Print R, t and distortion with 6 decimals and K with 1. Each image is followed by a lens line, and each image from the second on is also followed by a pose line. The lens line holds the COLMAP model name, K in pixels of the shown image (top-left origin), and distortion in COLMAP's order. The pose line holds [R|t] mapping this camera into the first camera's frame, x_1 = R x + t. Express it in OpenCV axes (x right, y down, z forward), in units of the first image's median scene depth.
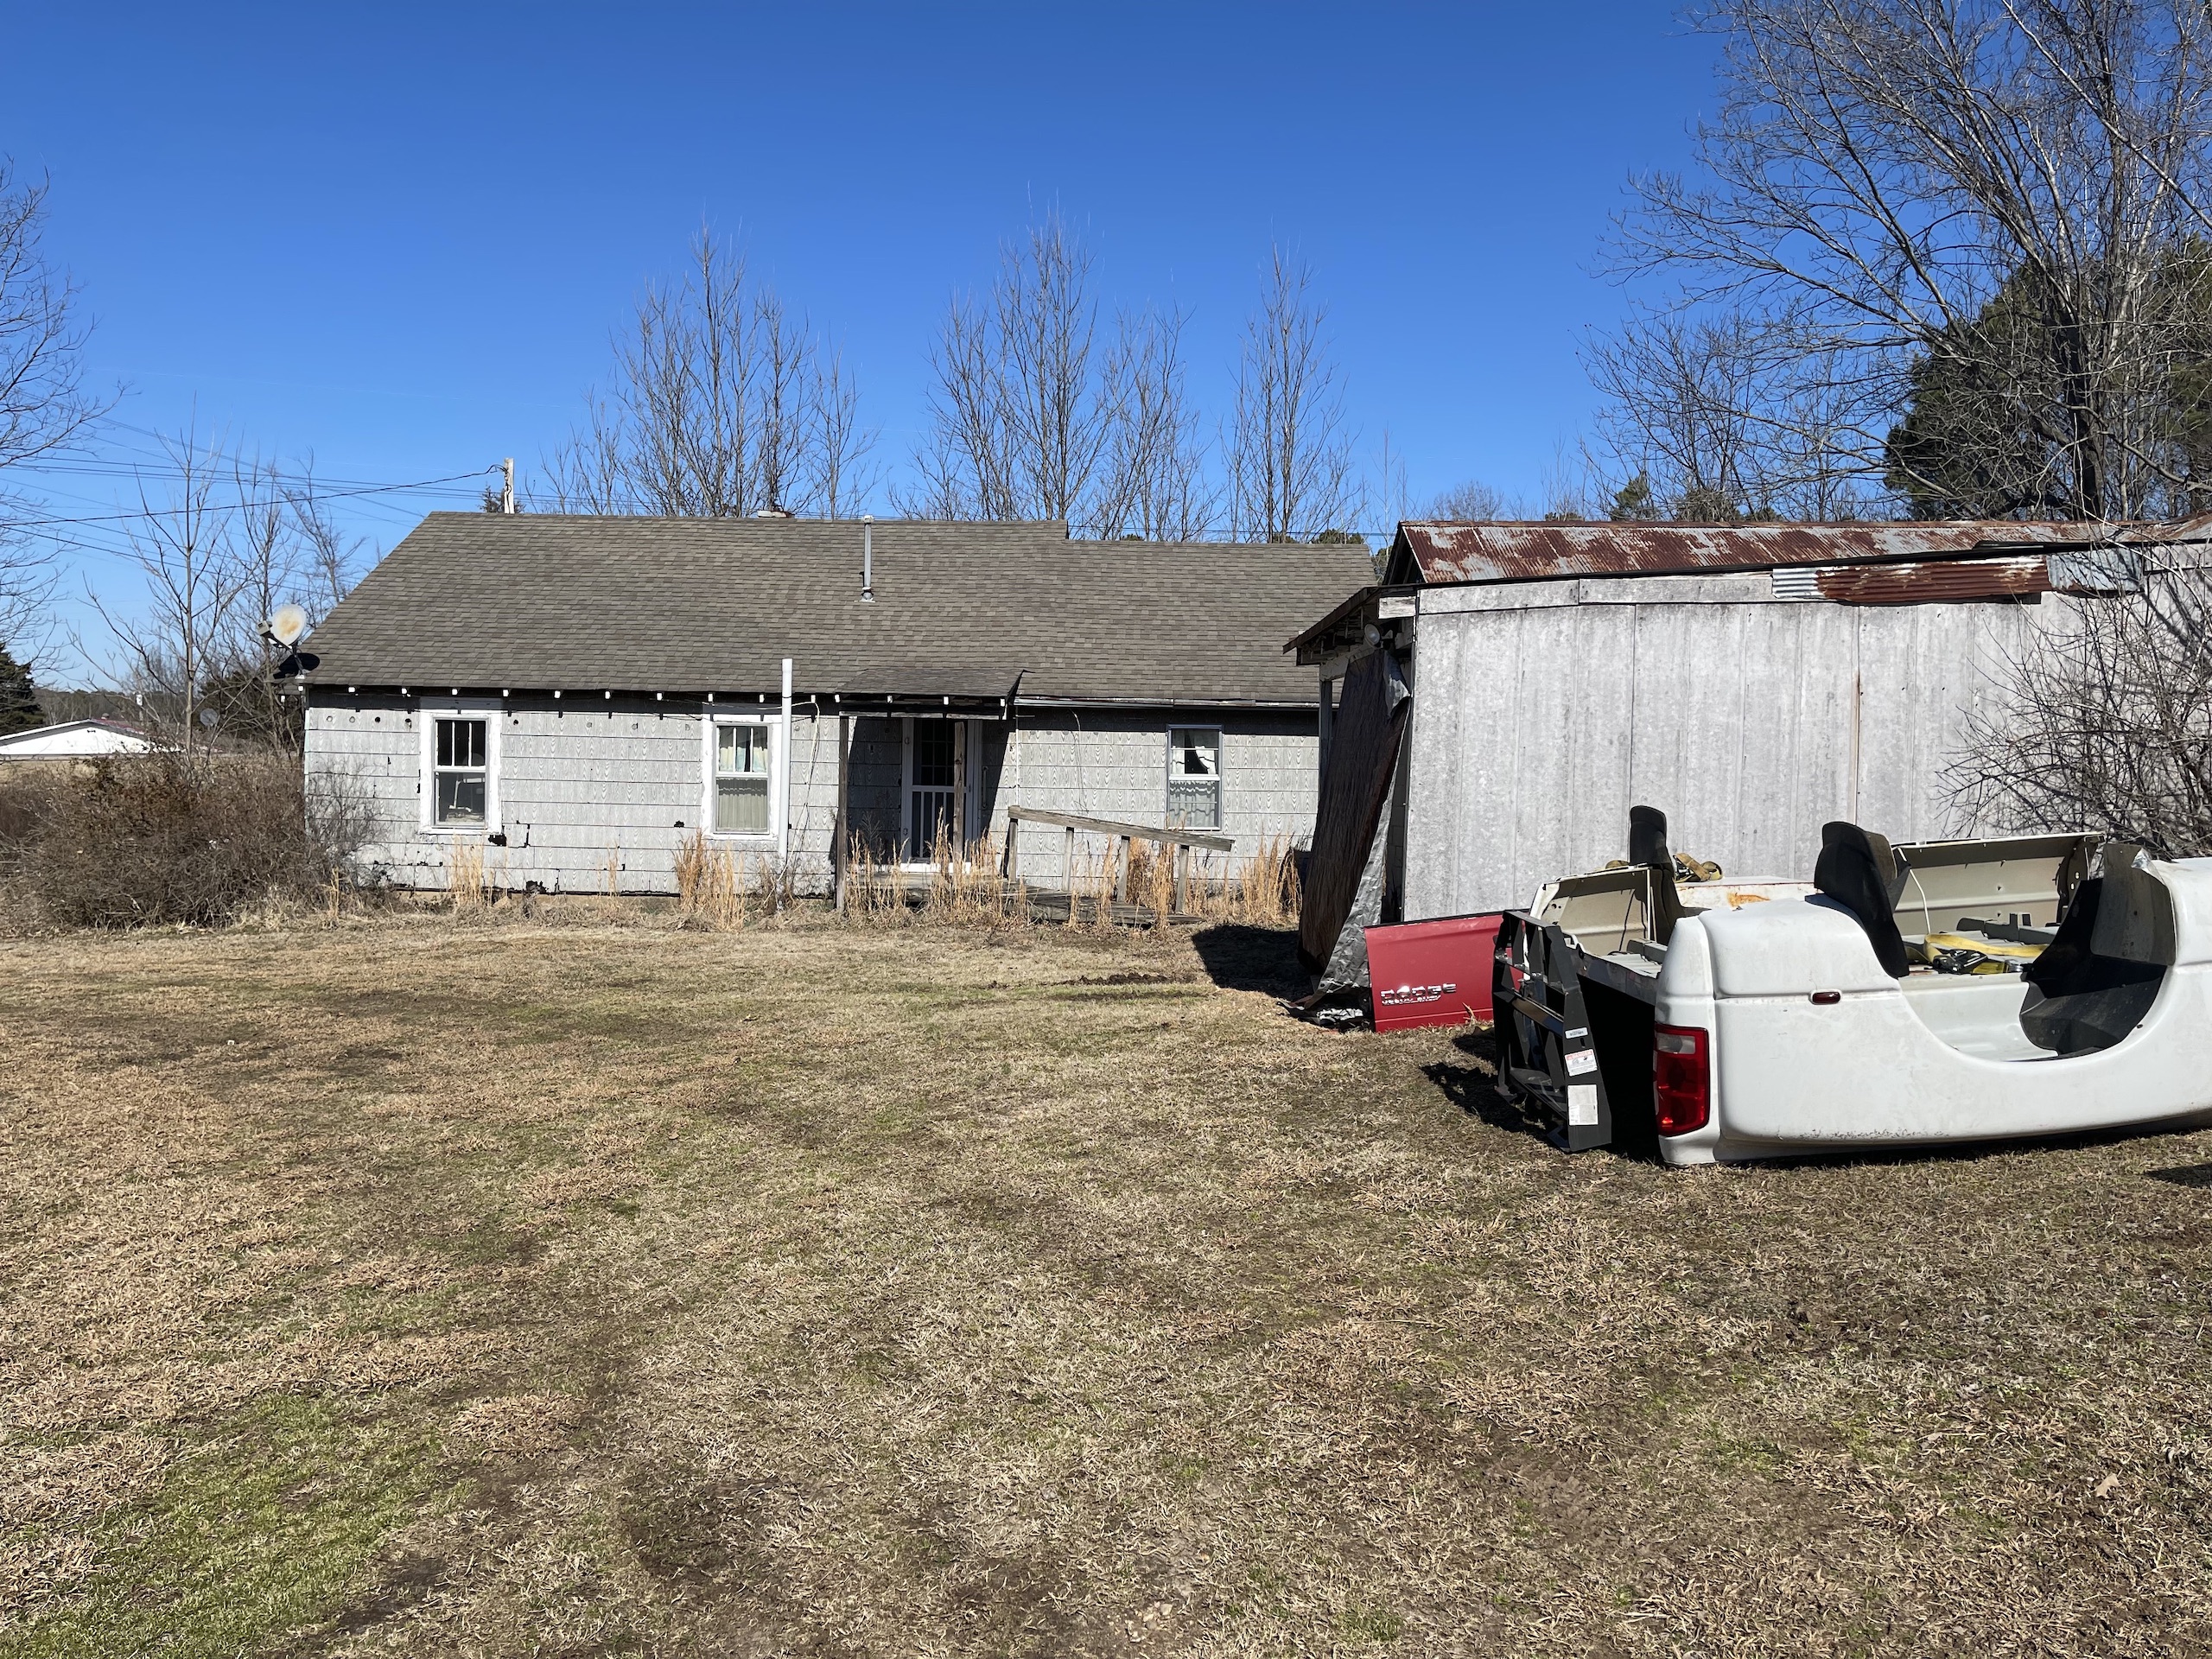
lens RADIAL K [[1701.9, 0, 1105.9], [0, 1701.9, 826.5], [0, 0, 1]] dist [0.072604, -0.094897]
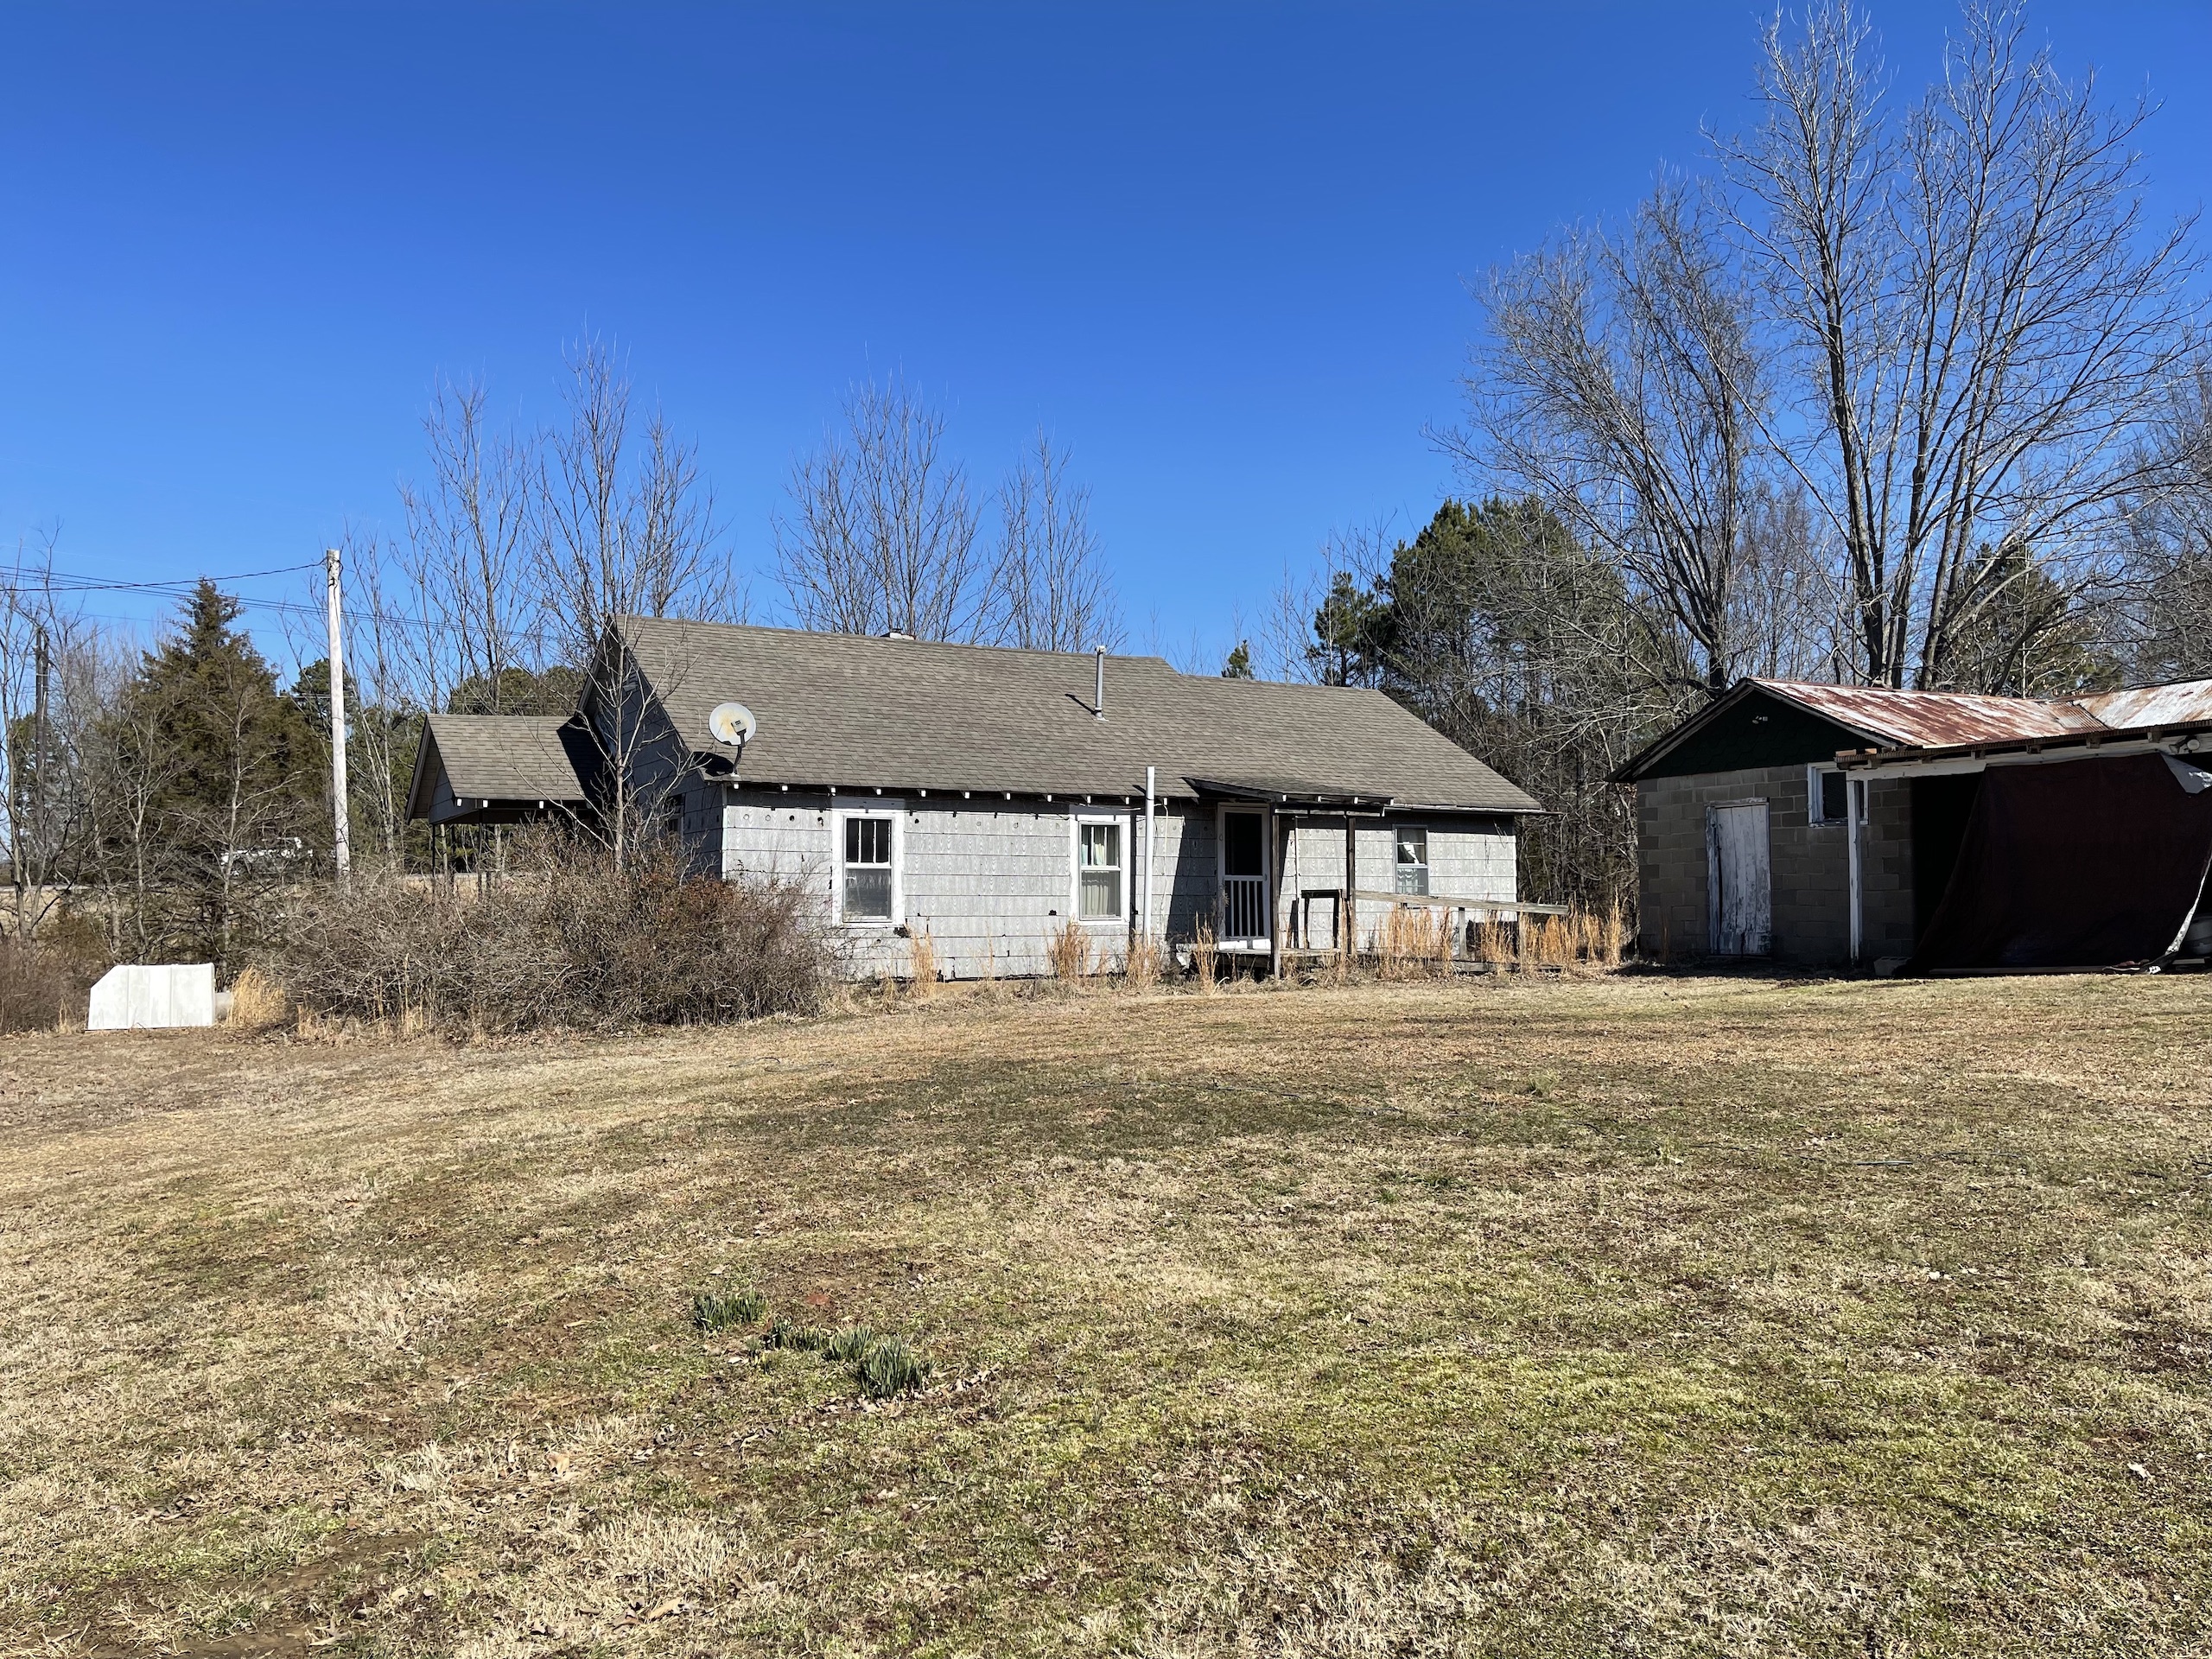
lens RADIAL K [[1701.9, 0, 1086.5], [0, 1701.9, 843.0], [0, 0, 1]] dist [0.072604, -0.094897]
pose [[0.842326, -0.000320, 0.538968, -0.830596], [0.042624, 0.996907, -0.066024, 0.027497], [-0.537280, 0.078587, 0.839735, 0.053228]]
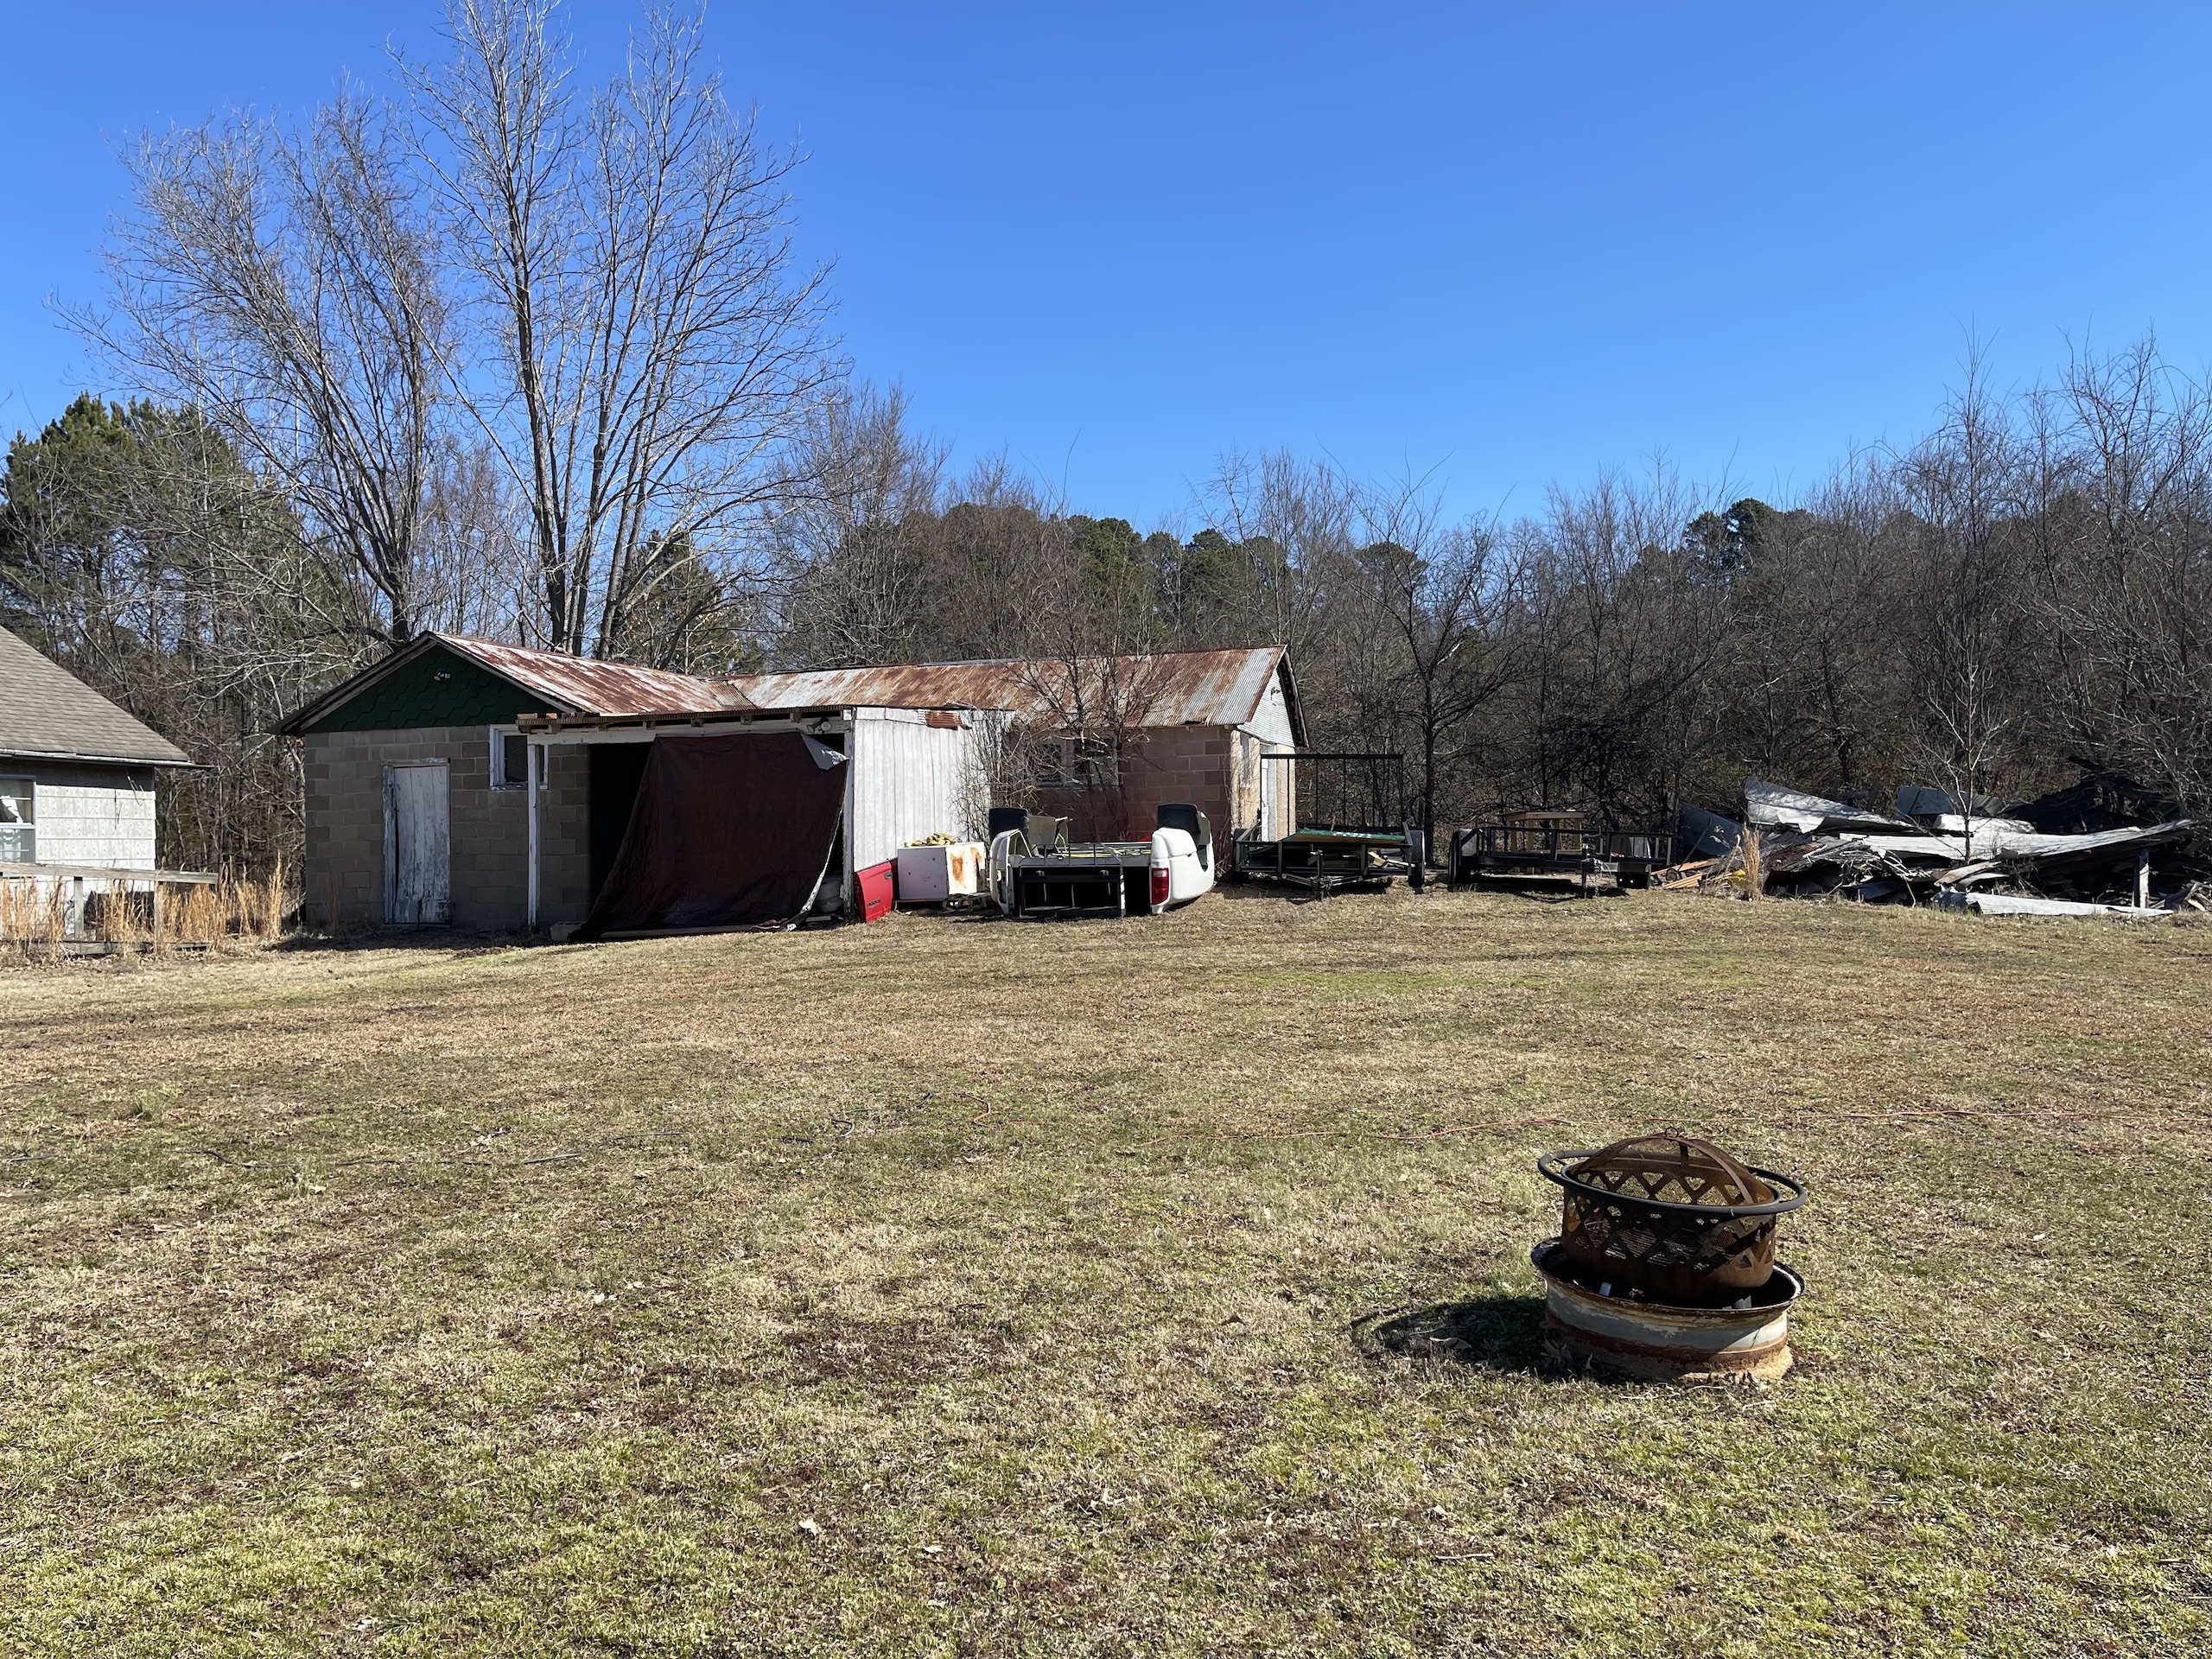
lens RADIAL K [[1701.9, 0, 1094.5], [0, 1701.9, 815.1], [0, 0, 1]] dist [0.072604, -0.094897]
pose [[0.263430, 0.005004, 0.964666, -0.775818], [0.055464, 0.998254, -0.020324, 0.022140], [-0.963083, 0.058858, 0.262692, 0.087101]]
